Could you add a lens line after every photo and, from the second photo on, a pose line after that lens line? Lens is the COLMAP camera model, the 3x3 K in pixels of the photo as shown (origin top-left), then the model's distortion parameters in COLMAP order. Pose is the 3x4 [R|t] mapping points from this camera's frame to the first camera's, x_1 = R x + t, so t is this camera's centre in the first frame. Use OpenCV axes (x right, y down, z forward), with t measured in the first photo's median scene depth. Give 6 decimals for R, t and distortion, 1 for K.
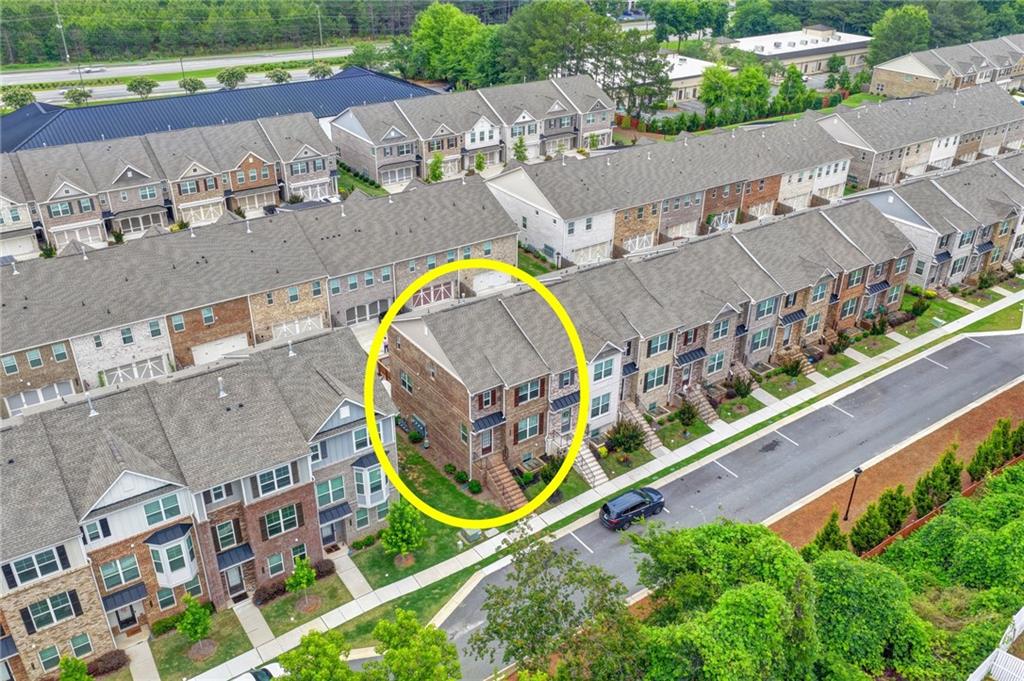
lens RADIAL K [[850.3, 0, 516.1], [0, 850.3, 344.7], [0, 0, 1]] dist [-0.012805, 0.034160]
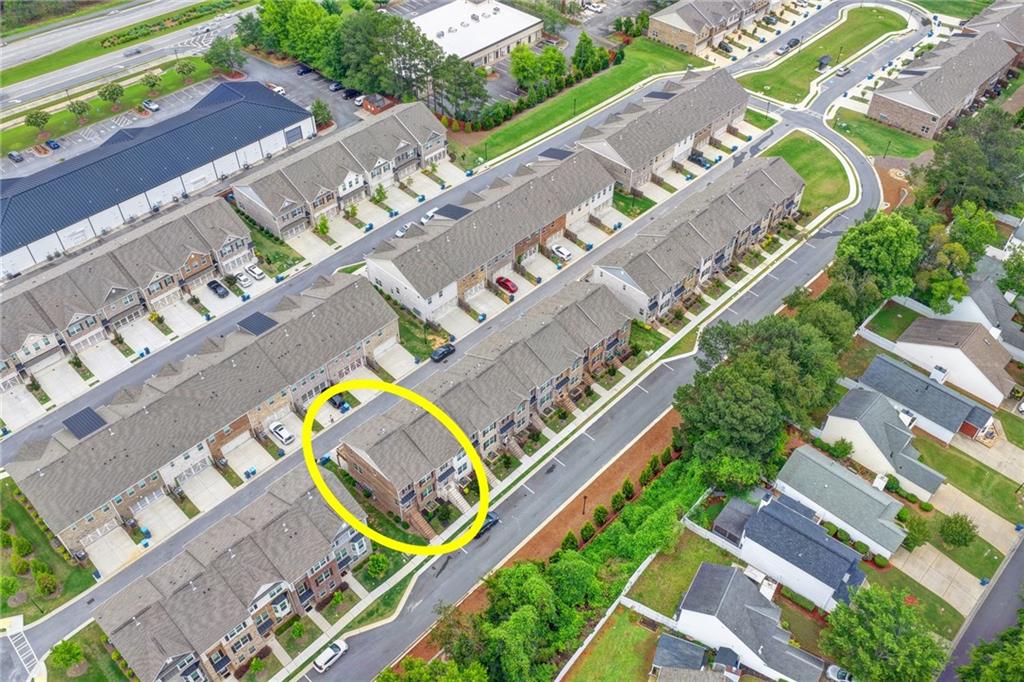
lens RADIAL K [[850.3, 0, 516.1], [0, 850.3, 345.2], [0, 0, 1]] dist [-0.012805, 0.034160]
pose [[0.980619, -0.145004, 0.131755, 0.004544], [0.102992, 0.953593, 0.282938, -0.684387], [-0.166668, -0.263885, 0.950046, -0.735834]]
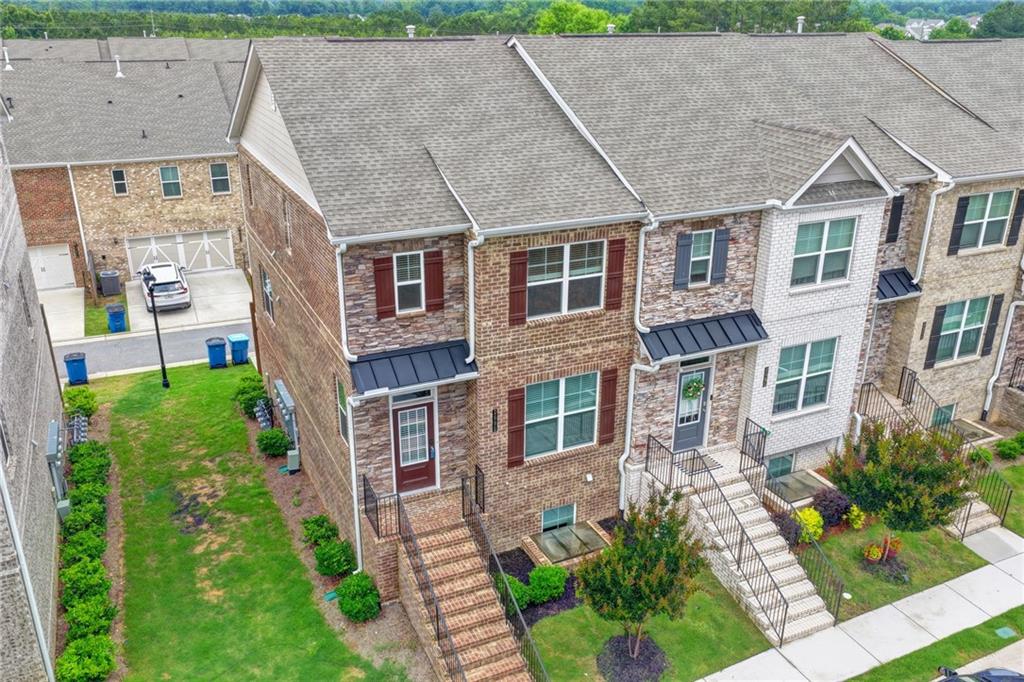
lens RADIAL K [[850.3, 0, 516.1], [0, 850.3, 345.2], [0, 0, 1]] dist [-0.012805, 0.034160]
pose [[0.985995, 0.057933, -0.156392, 0.039263], [-0.076307, 0.990527, -0.114163, 0.097580], [0.148297, 0.124498, 0.981075, 0.626293]]
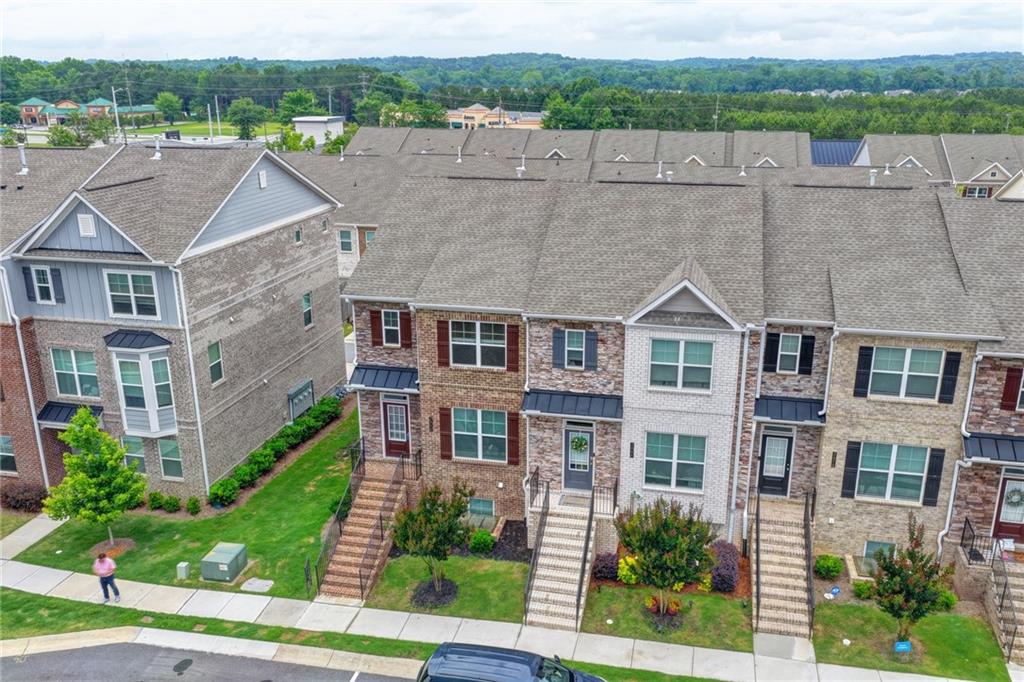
lens RADIAL K [[850.3, 0, 516.1], [0, 850.3, 345.2], [0, 0, 1]] dist [-0.012805, 0.034160]
pose [[0.669412, 0.212651, -0.711806, 0.301426], [-0.348128, 0.936233, -0.047696, 0.061213], [0.656273, 0.279728, 0.700755, 0.612779]]
